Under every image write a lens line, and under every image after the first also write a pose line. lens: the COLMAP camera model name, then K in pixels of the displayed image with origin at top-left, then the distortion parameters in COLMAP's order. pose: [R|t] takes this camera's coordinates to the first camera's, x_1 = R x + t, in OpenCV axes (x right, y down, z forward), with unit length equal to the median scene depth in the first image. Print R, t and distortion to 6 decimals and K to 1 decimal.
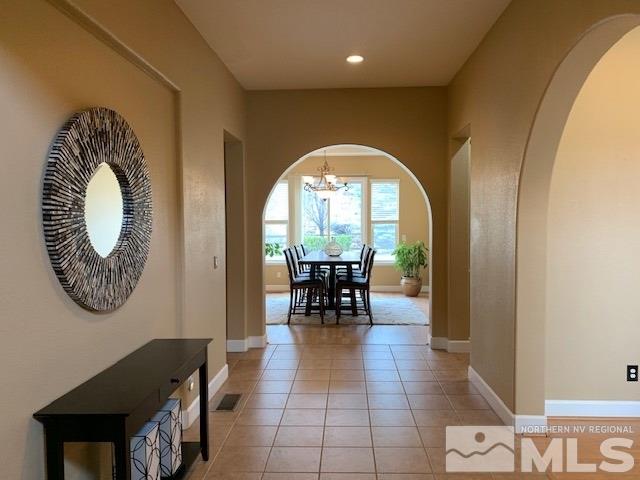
lens RADIAL K [[491.3, 0, 321.4], [0, 491.3, 239.5], [0, 0, 1]] dist [0.013047, 0.002618]
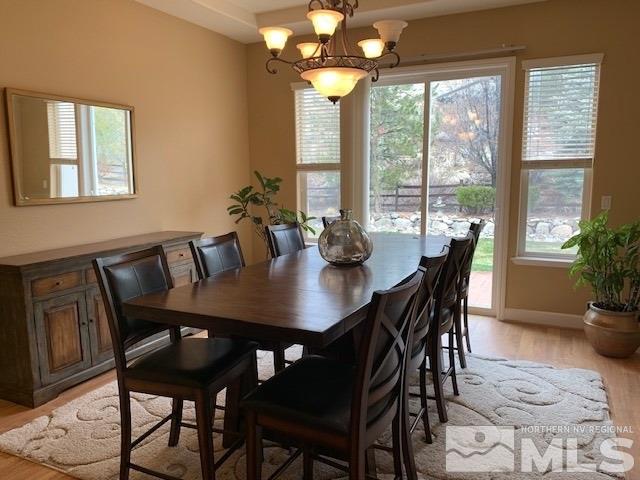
lens RADIAL K [[491.3, 0, 318.3], [0, 491.3, 242.4], [0, 0, 1]] dist [0.013047, 0.002618]
pose [[0.921878, 0.050886, -0.384125, 0.107497], [-0.005546, 0.992971, 0.118232, -0.017706], [0.387441, -0.106865, 0.915680, 0.529068]]
